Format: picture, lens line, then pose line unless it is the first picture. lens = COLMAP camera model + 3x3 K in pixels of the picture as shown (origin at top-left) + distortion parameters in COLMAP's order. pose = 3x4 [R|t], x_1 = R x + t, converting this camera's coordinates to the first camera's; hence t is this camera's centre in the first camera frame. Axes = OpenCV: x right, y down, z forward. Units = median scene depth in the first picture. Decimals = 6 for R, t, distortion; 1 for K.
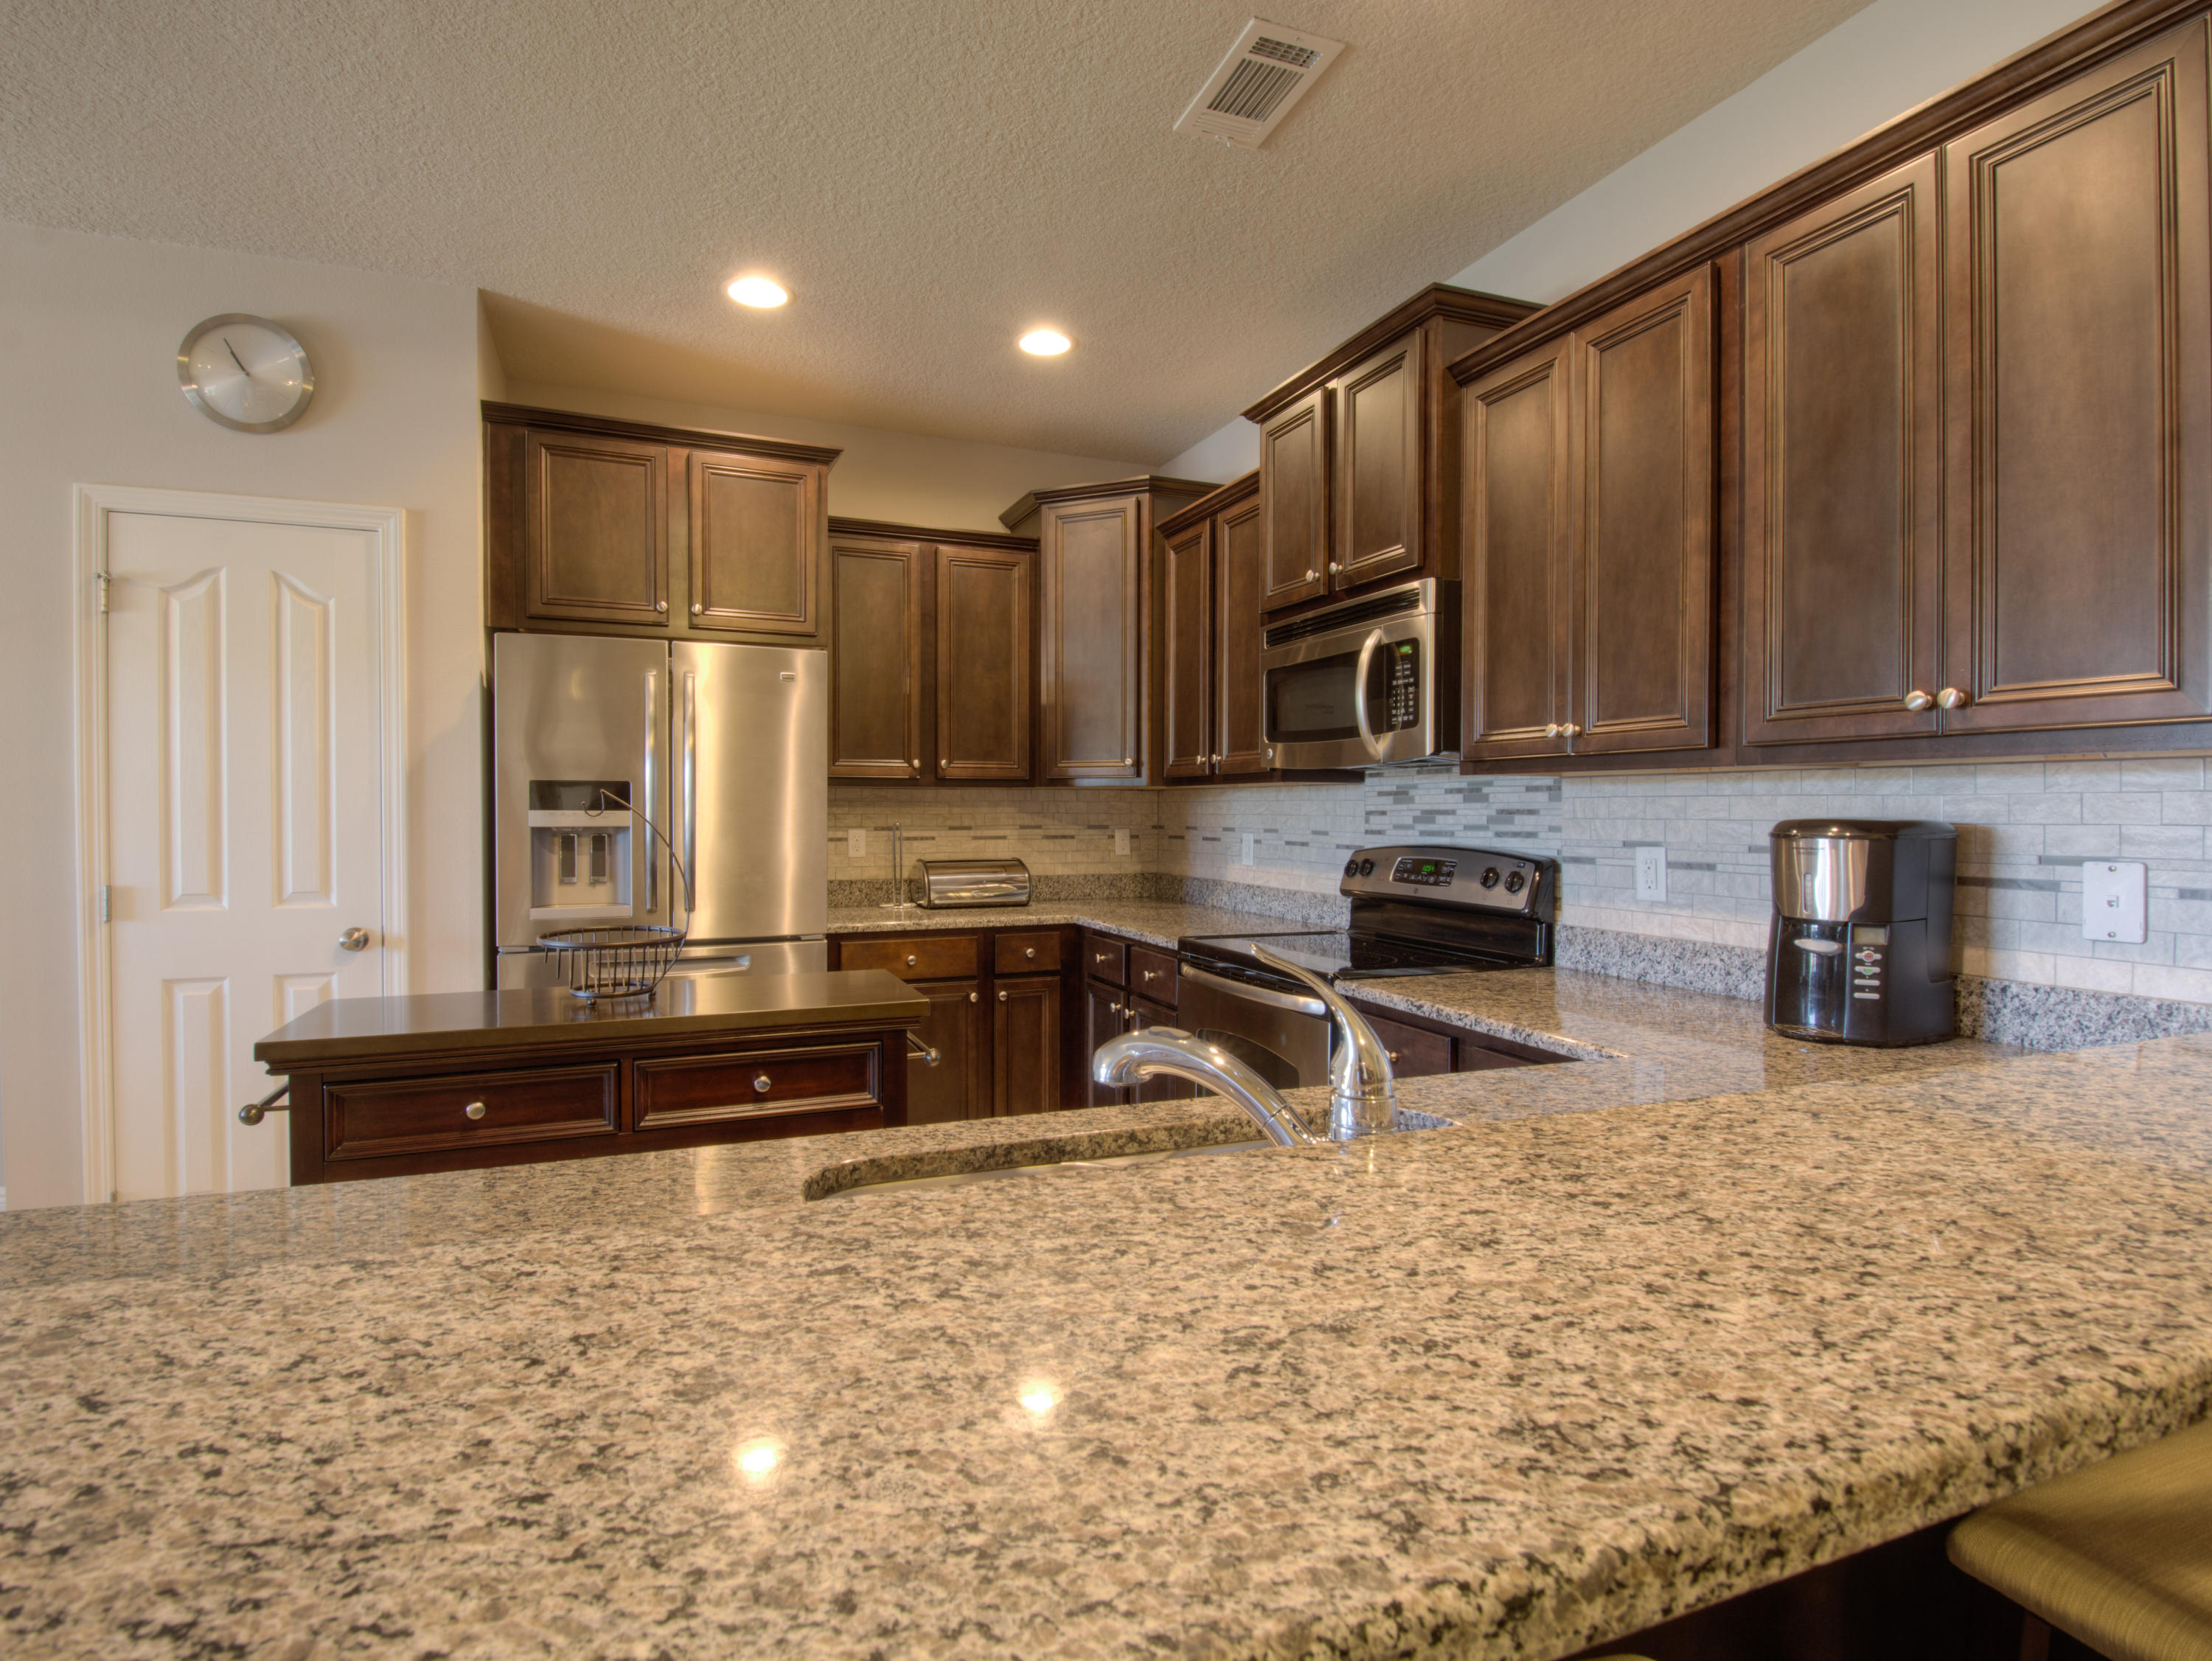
lens RADIAL K [[1067.3, 0, 1066.0], [0, 1067.3, 830.2], [0, 0, 1]] dist [0.001996, 0.000188]
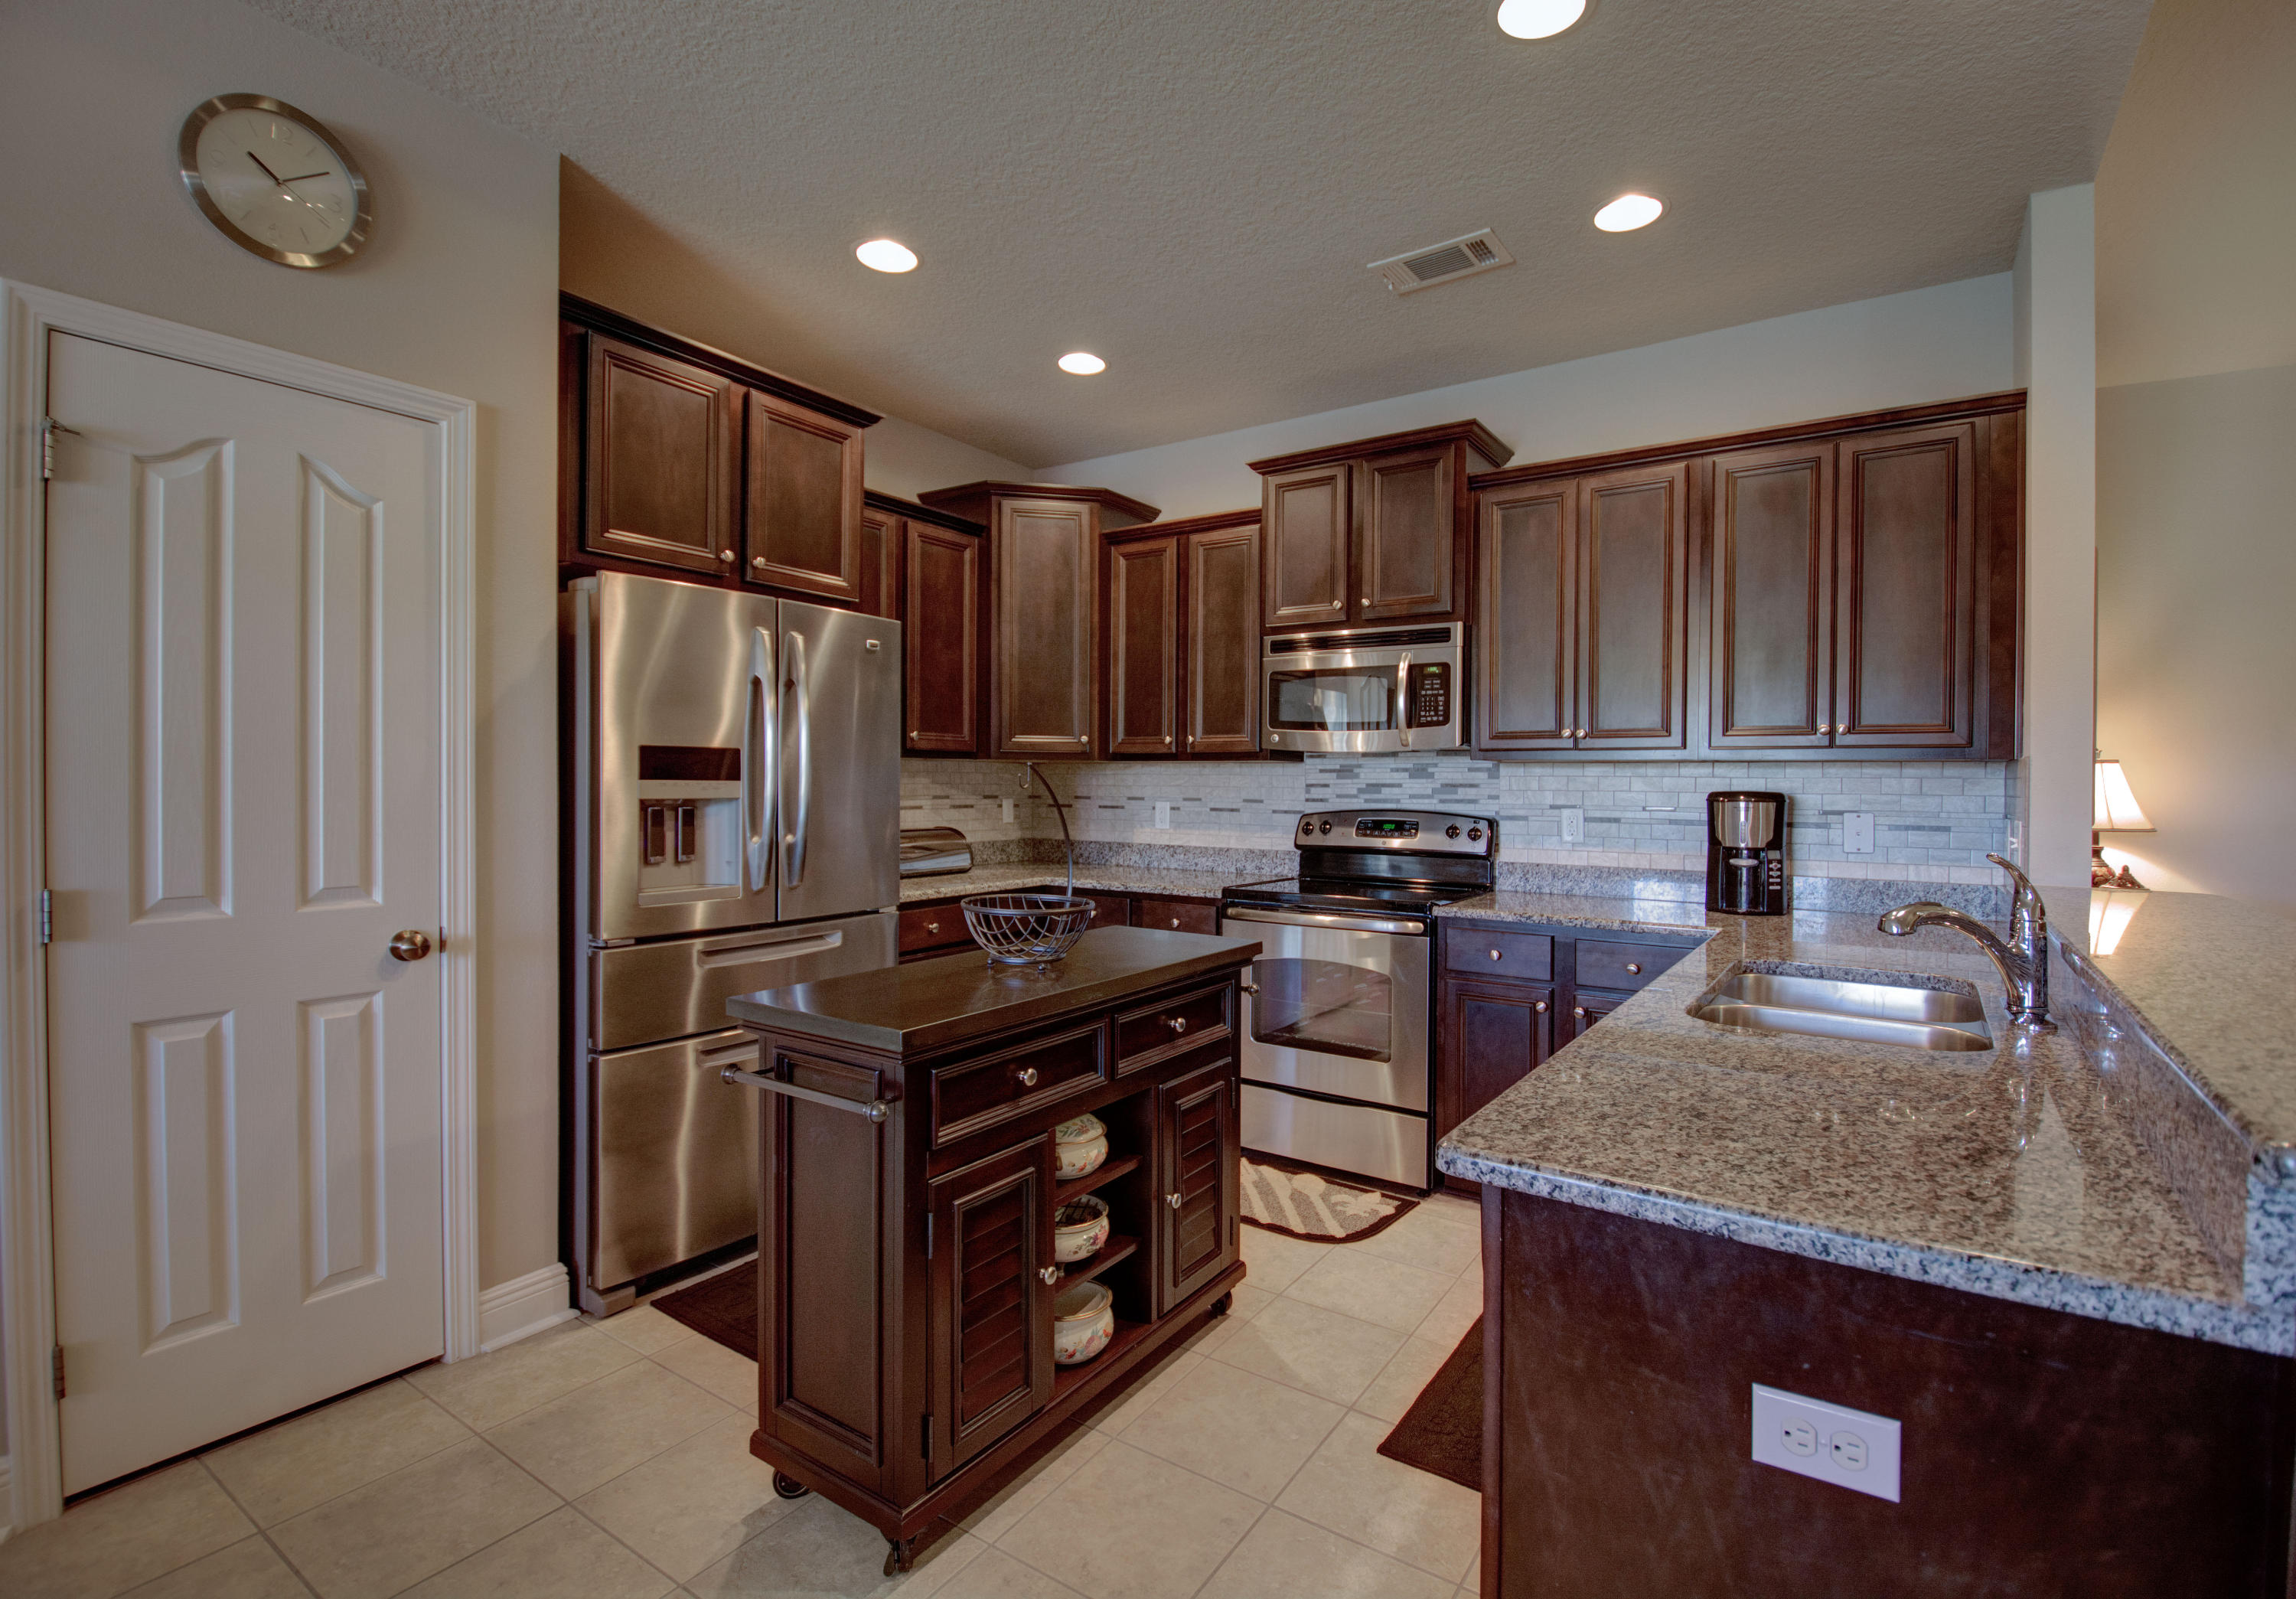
lens RADIAL K [[1020.8, 0, 1148.0], [0, 1020.8, 799.5], [0, 0, 1]] dist [-0.015725, -0.000259]
pose [[0.827038, -0.004828, 0.562125, -0.634379], [0.004499, 0.999988, 0.001970, -0.002561], [-0.562128, 0.000900, 0.827050, 0.091876]]
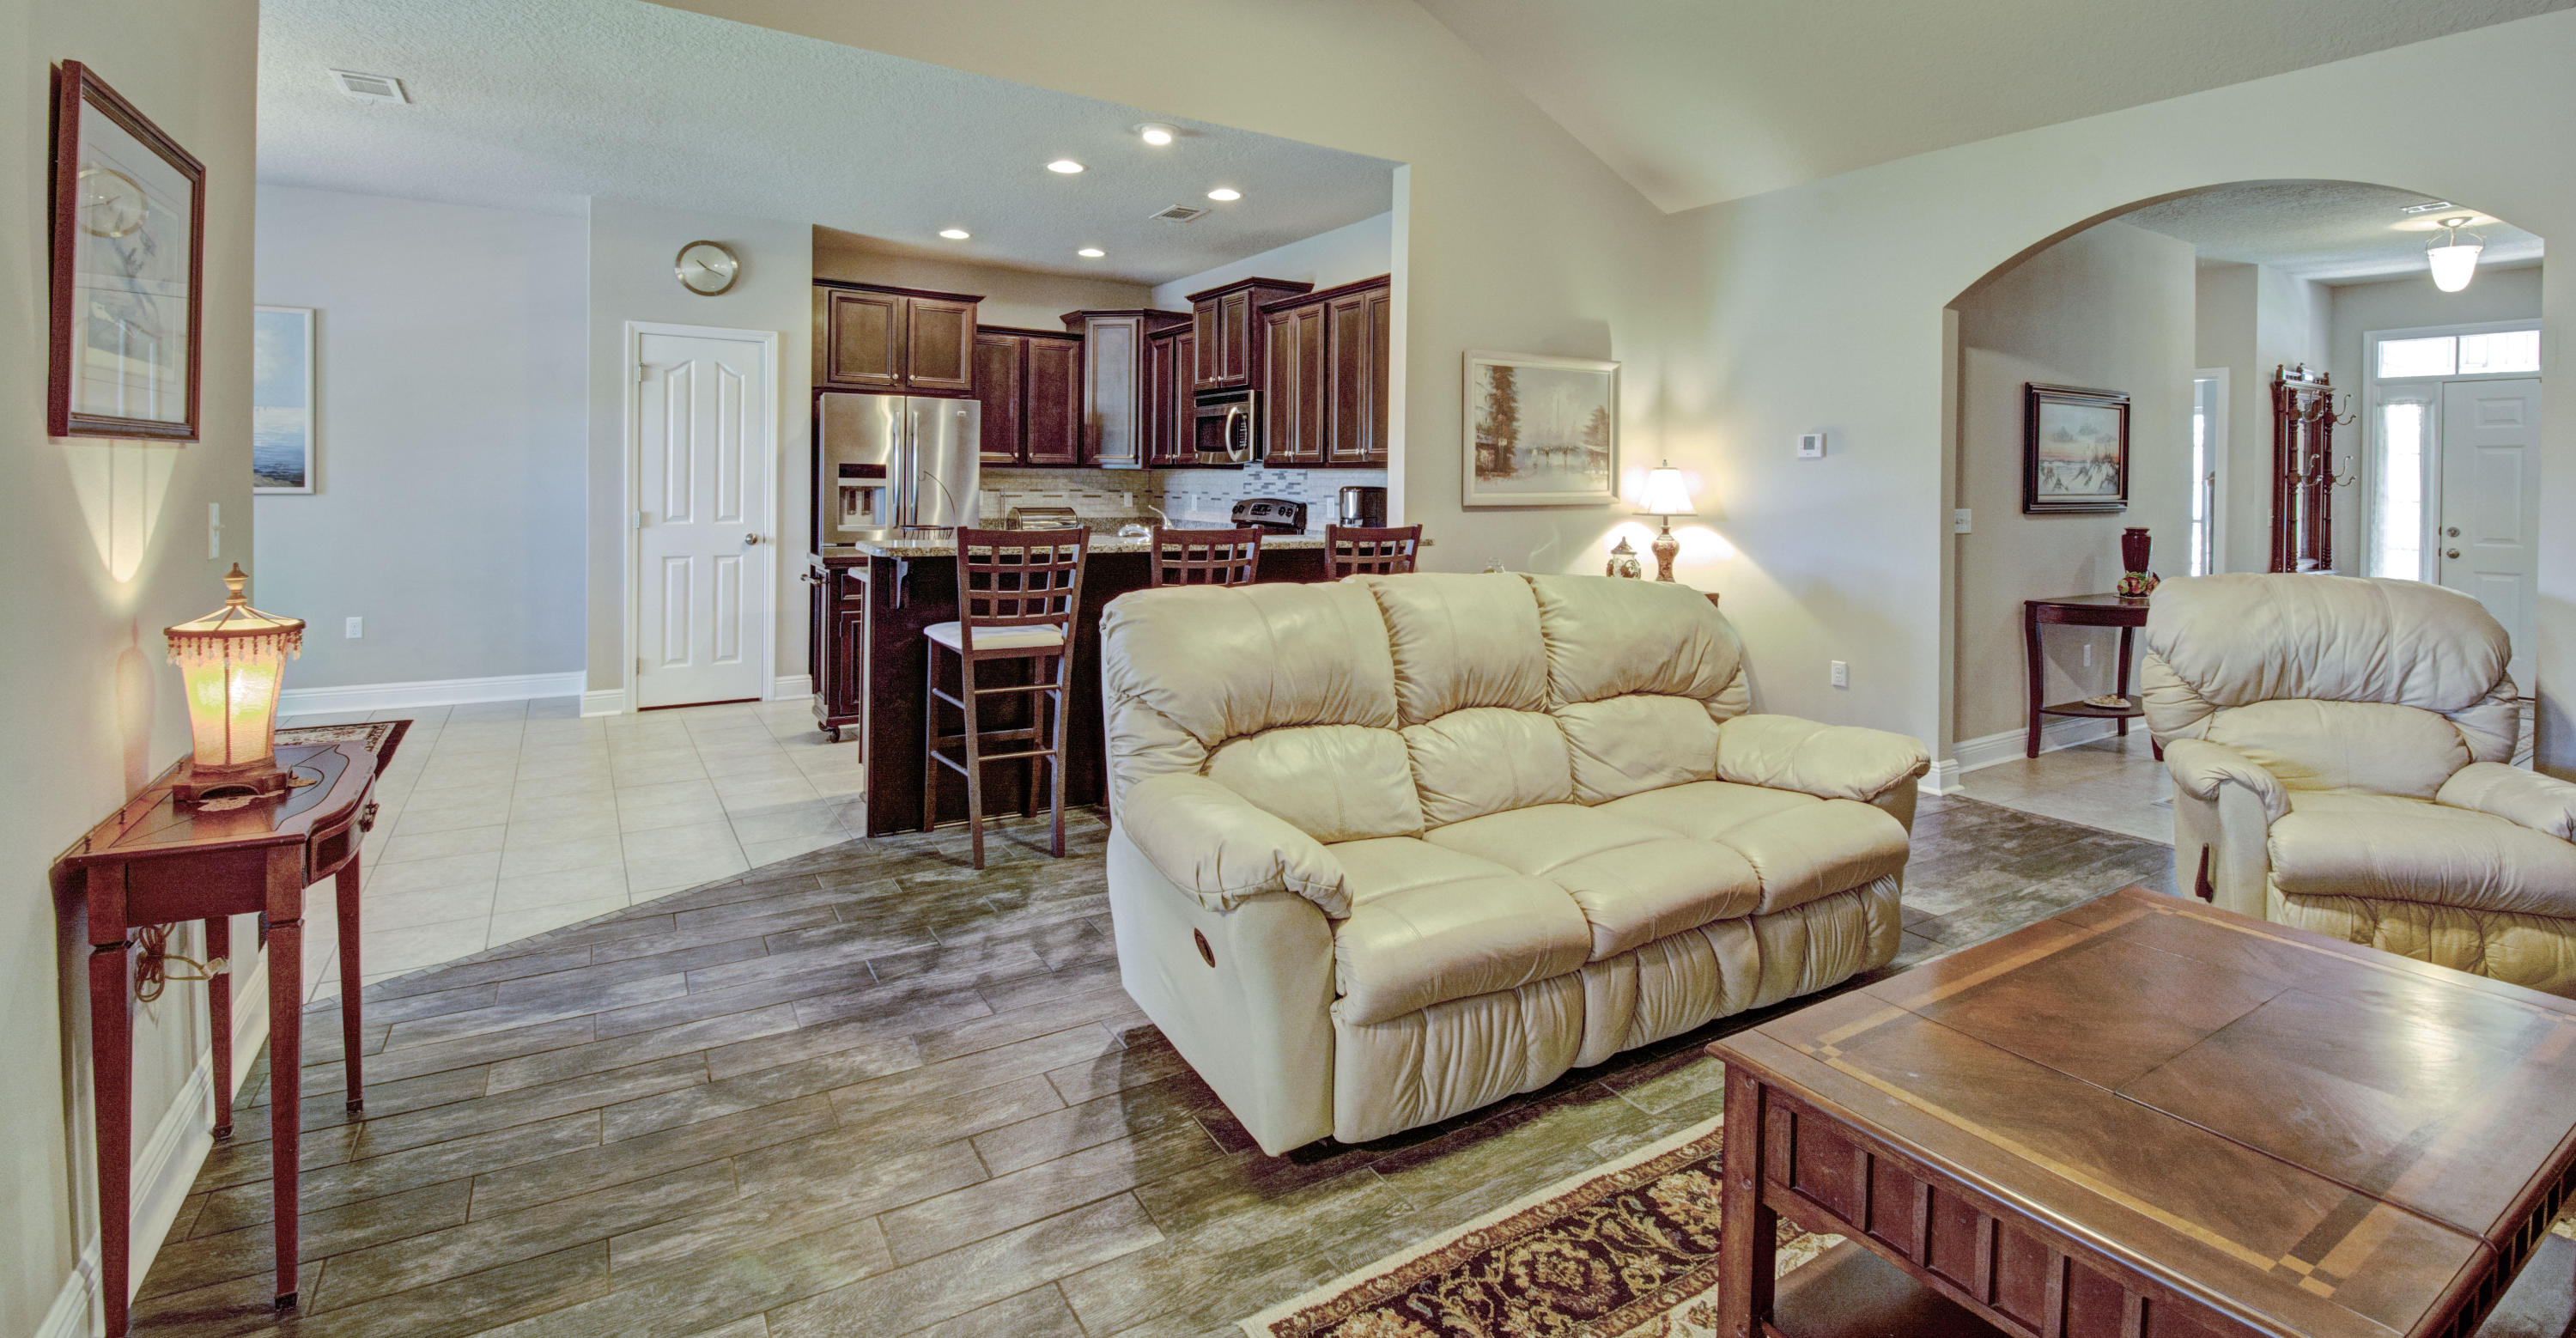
lens RADIAL K [[1104.5, 0, 1284.0], [0, 1104.5, 499.8], [0, 0, 1]] dist [-0.000130, -0.000054]
pose [[0.982125, 0.008583, 0.188036, -0.057698], [-0.007785, 0.999957, -0.004986, 0.028381], [-0.188070, 0.003433, 0.982150, -1.287794]]
